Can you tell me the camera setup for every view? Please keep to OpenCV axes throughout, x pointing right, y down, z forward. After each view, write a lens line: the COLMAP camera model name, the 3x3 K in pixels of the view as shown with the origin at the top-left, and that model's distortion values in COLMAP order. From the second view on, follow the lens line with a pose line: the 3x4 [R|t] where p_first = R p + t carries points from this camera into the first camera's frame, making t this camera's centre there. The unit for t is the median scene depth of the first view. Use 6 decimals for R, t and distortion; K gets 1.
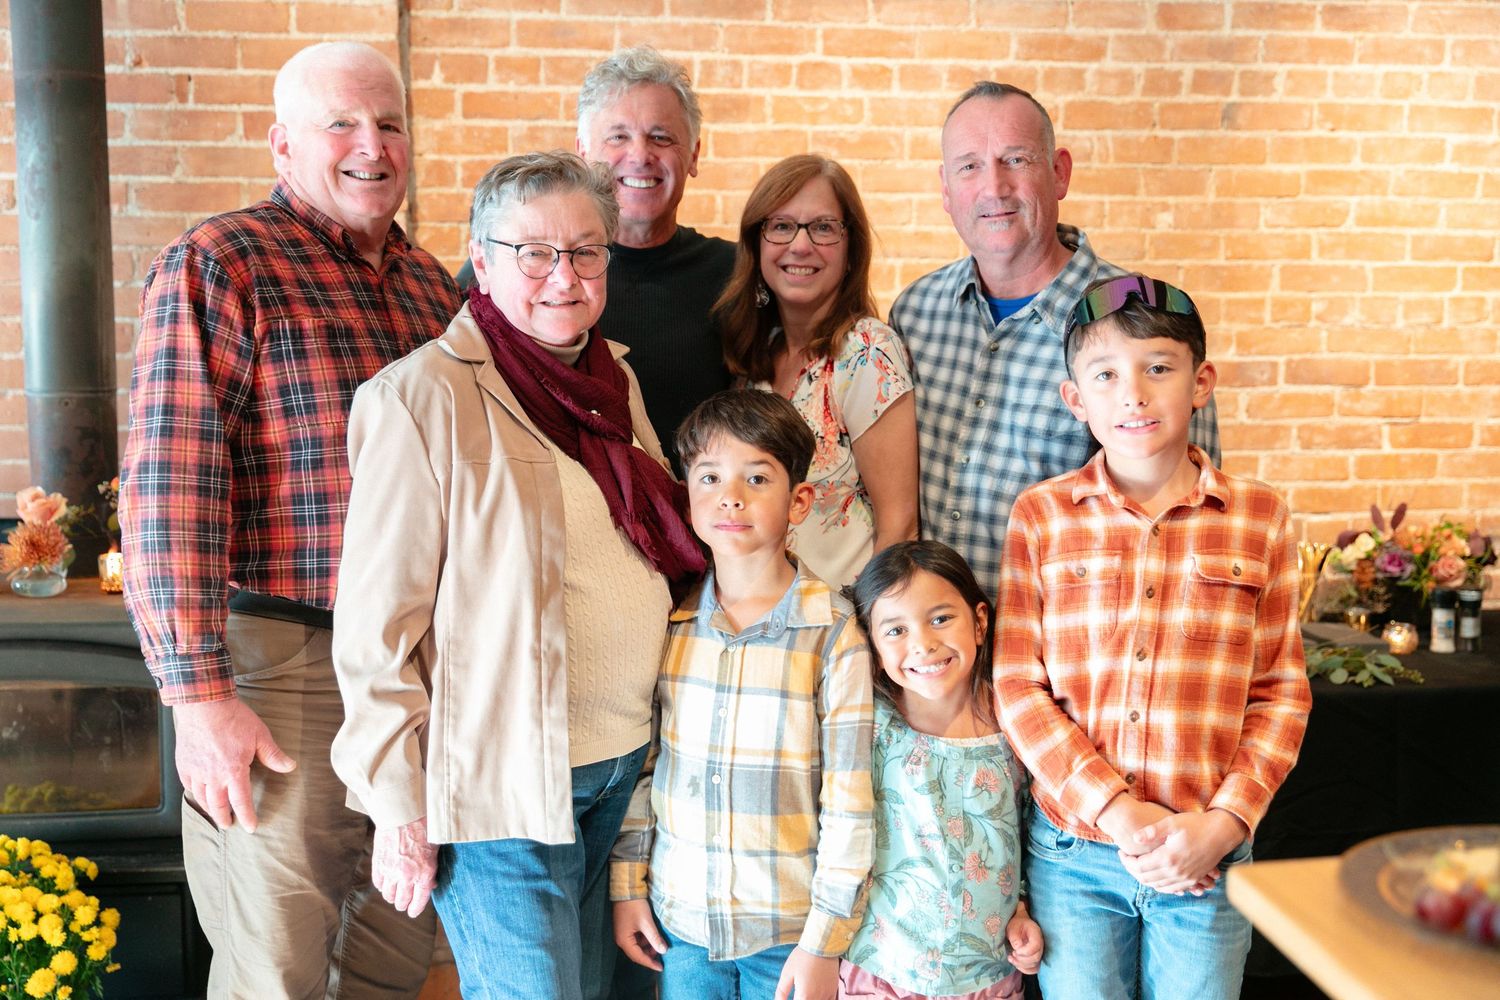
lens RADIAL K [[1688.1, 0, 750.7], [0, 1688.1, 497.3], [0, 0, 1]] dist [0.005067, 0.000000]
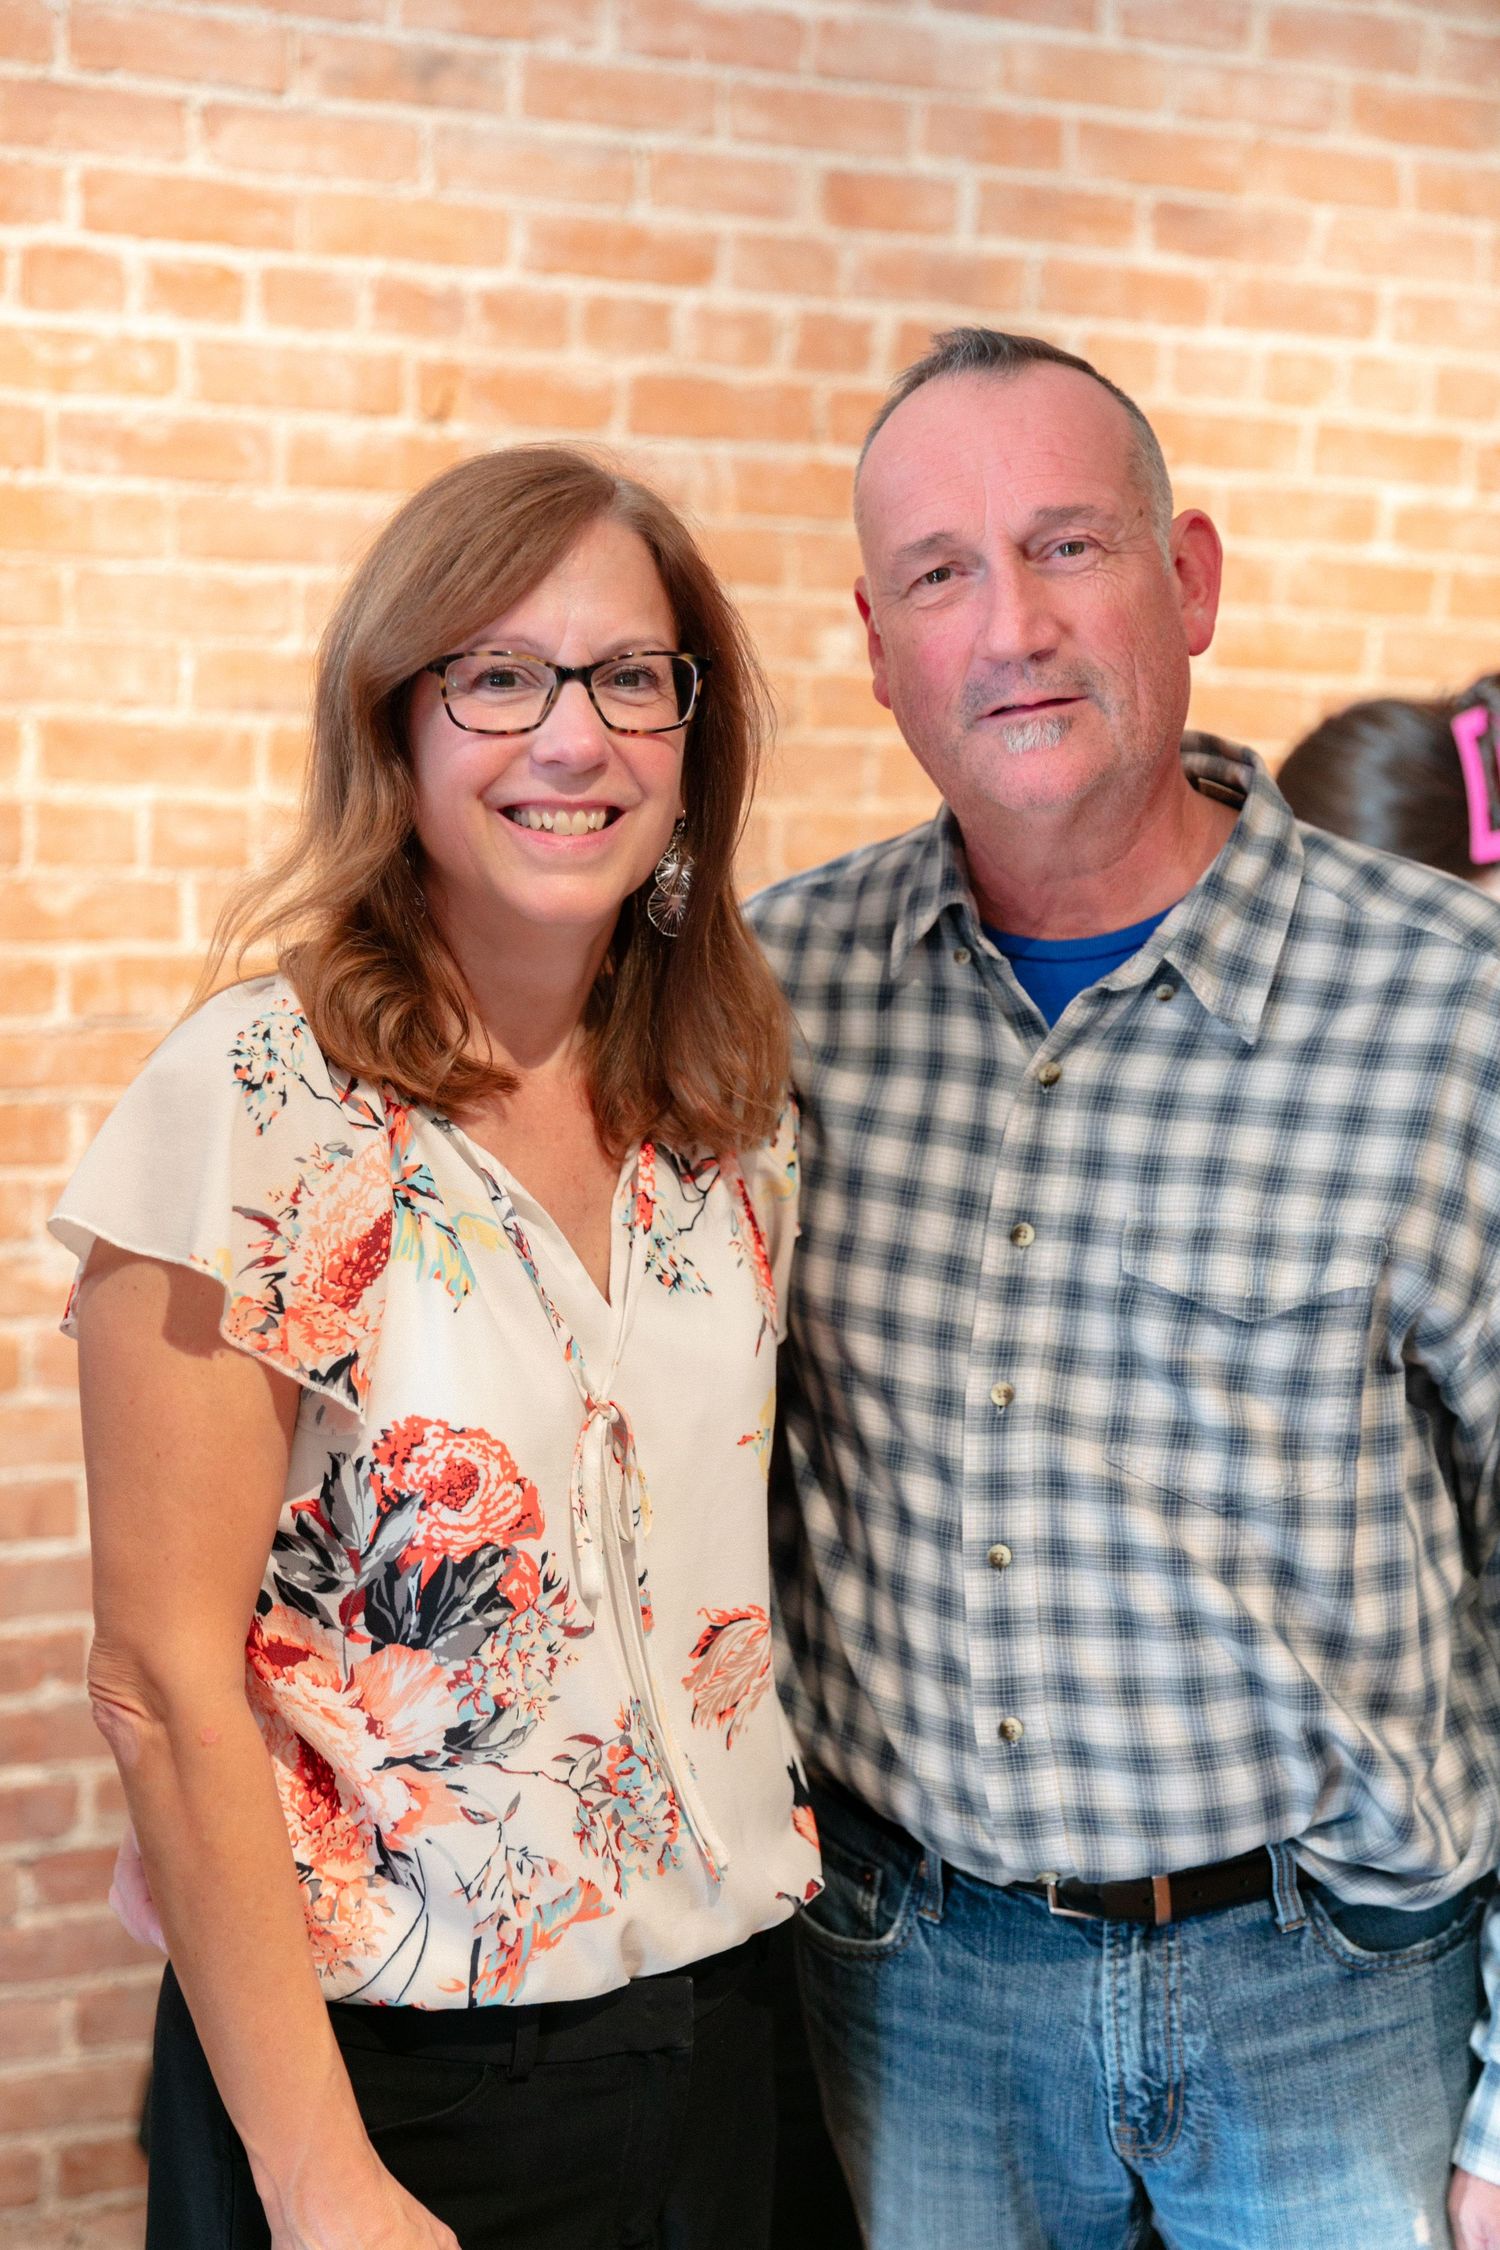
lens RADIAL K [[3304.9, 0, 748.8], [0, 3304.9, 1127.8], [0, 0, 1]] dist [0.003748, 0.000000]
pose [[0.947901, -0.016523, 0.318136, -0.065175], [0.016697, 0.999858, 0.002182, -0.036962], [-0.318127, 0.003244, 0.948043, 0.164995]]
